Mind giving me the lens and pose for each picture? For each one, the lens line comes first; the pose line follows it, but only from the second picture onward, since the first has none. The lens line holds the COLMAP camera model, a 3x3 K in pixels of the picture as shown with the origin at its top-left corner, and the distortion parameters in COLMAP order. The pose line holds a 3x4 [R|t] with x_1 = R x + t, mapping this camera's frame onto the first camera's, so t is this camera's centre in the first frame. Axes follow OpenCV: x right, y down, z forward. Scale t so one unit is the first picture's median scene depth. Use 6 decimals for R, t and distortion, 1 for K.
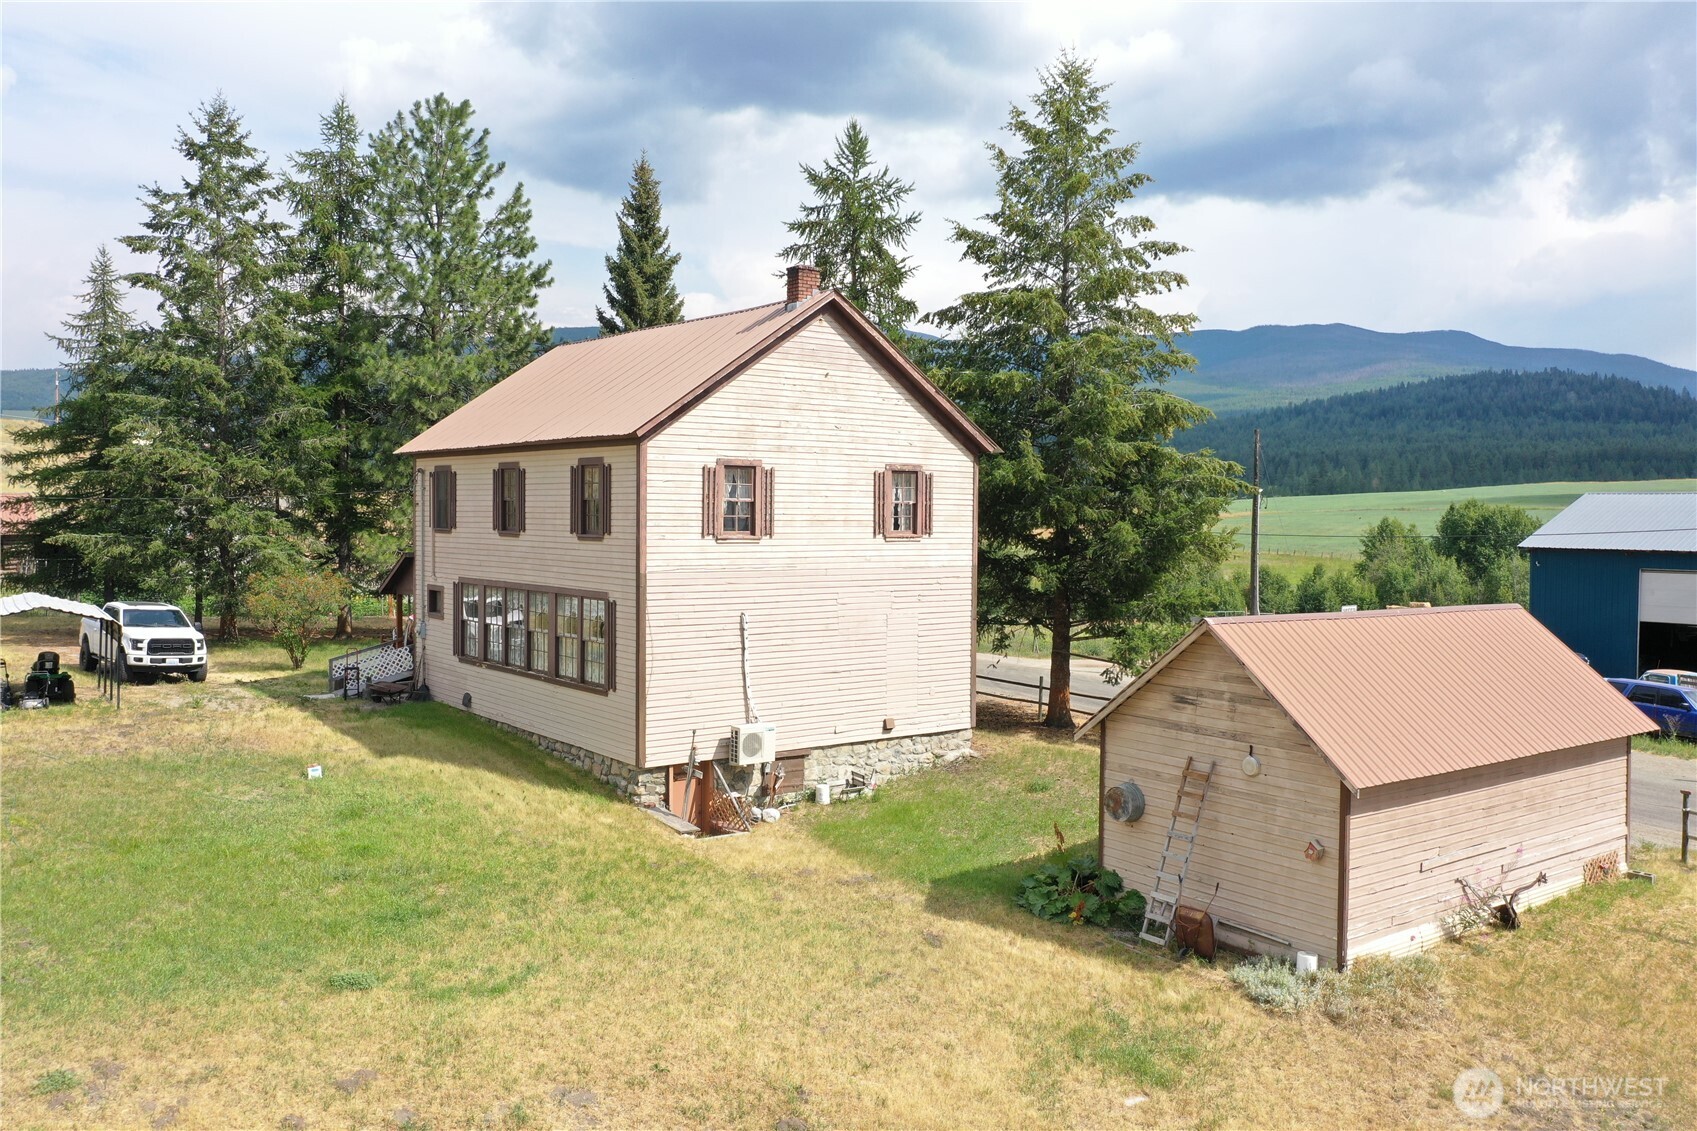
lens RADIAL K [[1342.2, 0, 848.5], [0, 1342.2, 565.5], [0, 0, 1]] dist [0.008232, 0.003987]
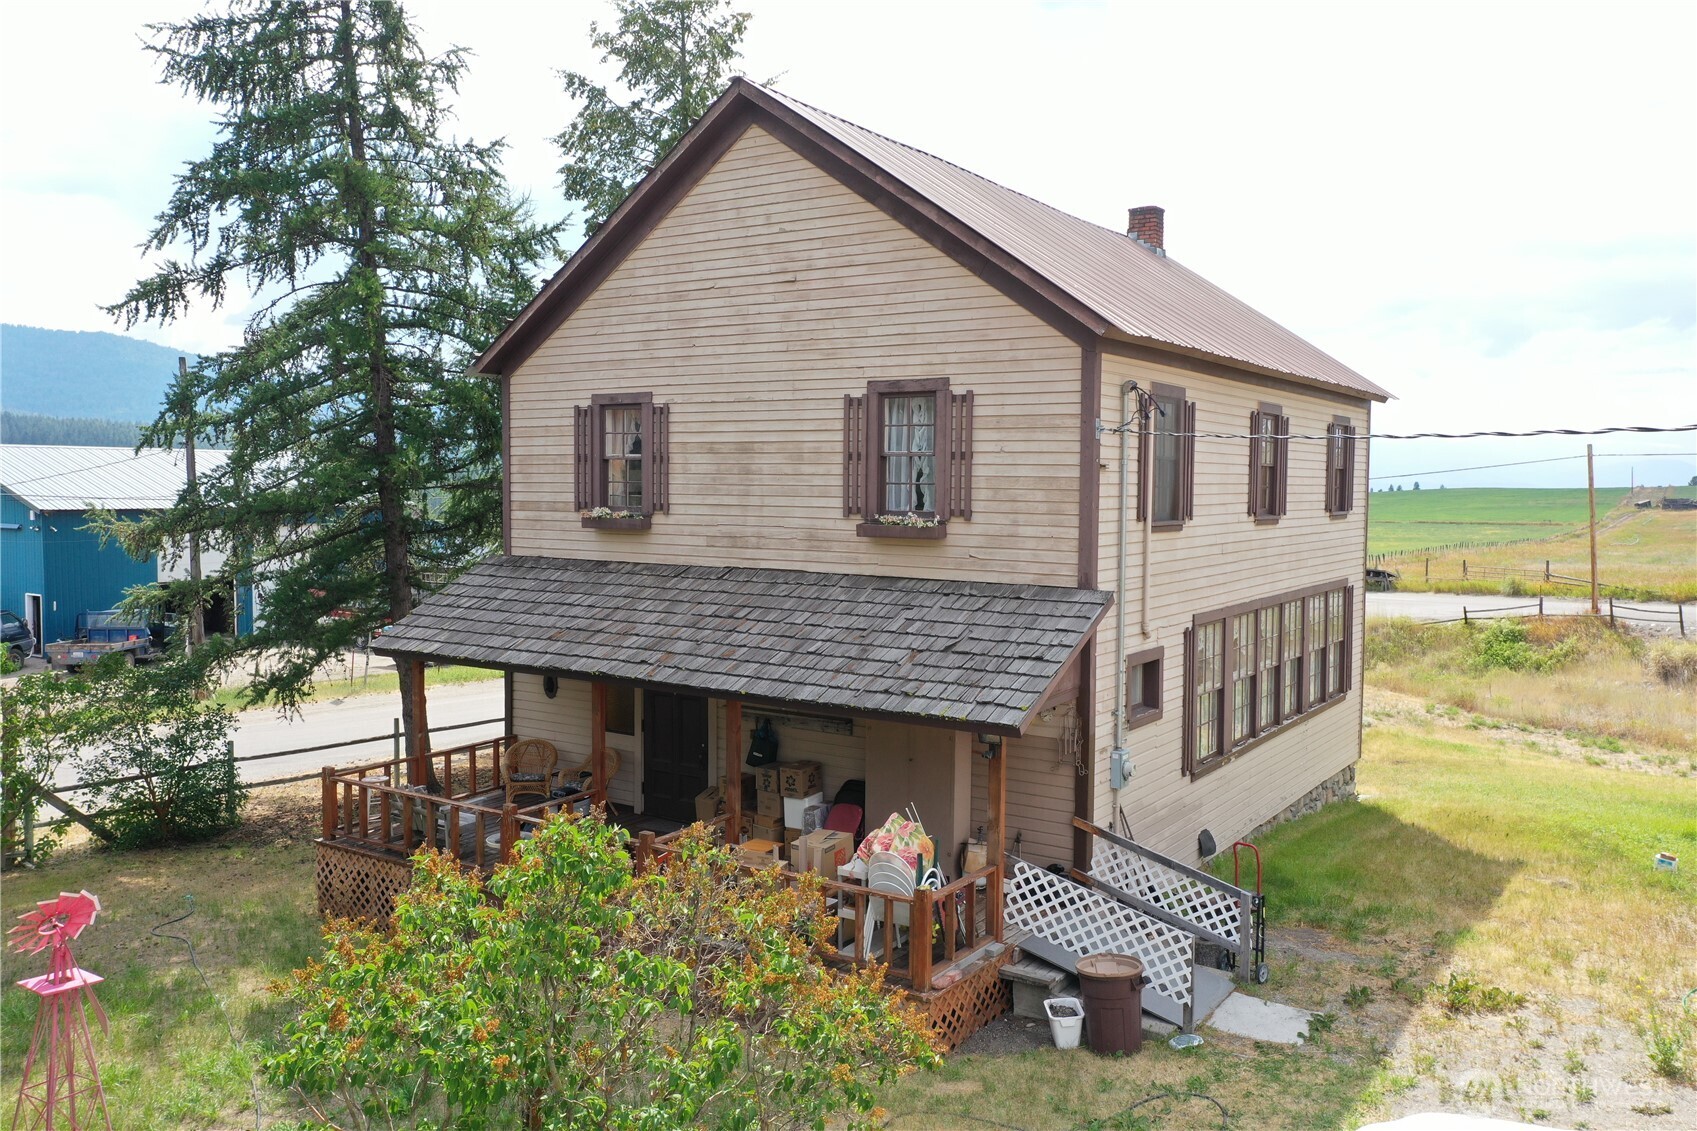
lens RADIAL K [[1342.2, 0, 848.5], [0, 1342.2, 565.5], [0, 0, 1]] dist [0.008232, 0.003987]
pose [[-0.332476, -0.066984, 0.940730, -0.744229], [0.027861, 0.996342, 0.080790, -0.055939], [-0.942700, 0.053071, -0.329394, 1.337676]]
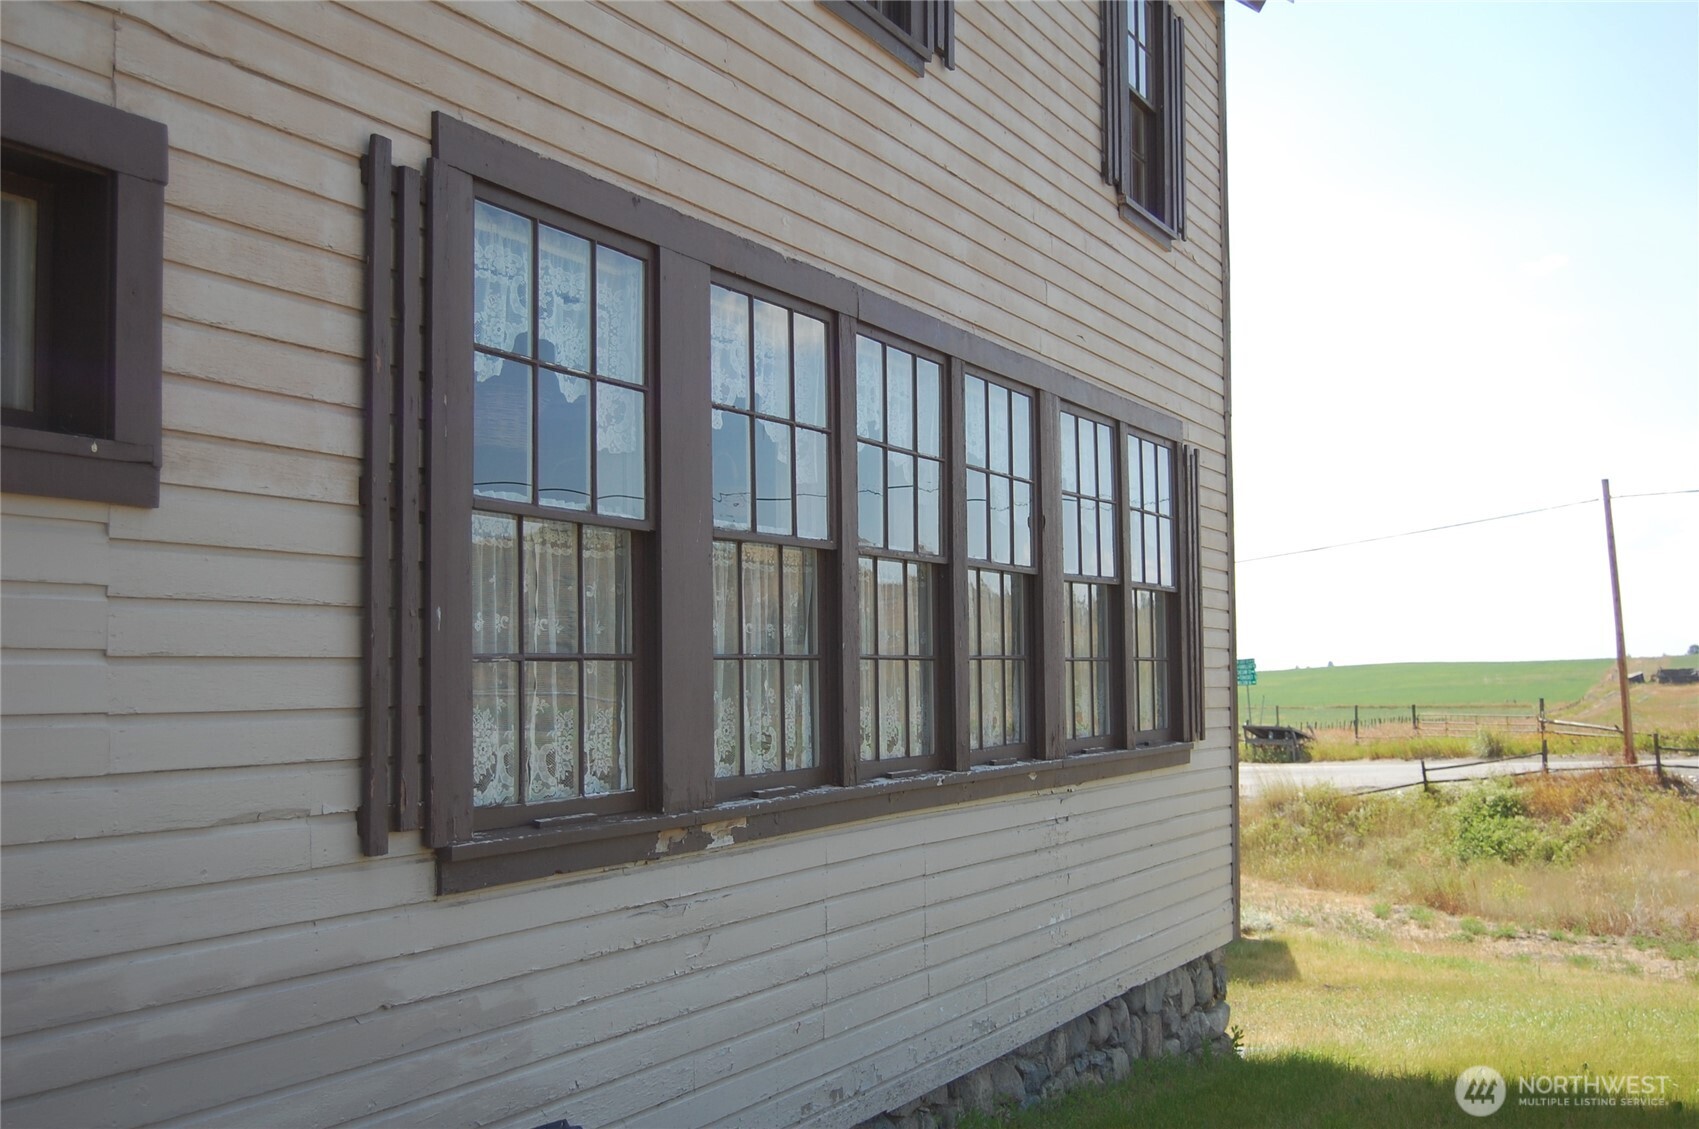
lens RADIAL K [[2025.1, 0, 849.5], [0, 2025.1, 564.5], [0, 0, 1]] dist [-0.019530, -0.010603]
pose [[-0.483547, 0.043429, 0.874240, -0.465946], [0.038510, 0.998857, -0.028319, 0.053369], [-0.874471, 0.019974, -0.484667, 1.094006]]
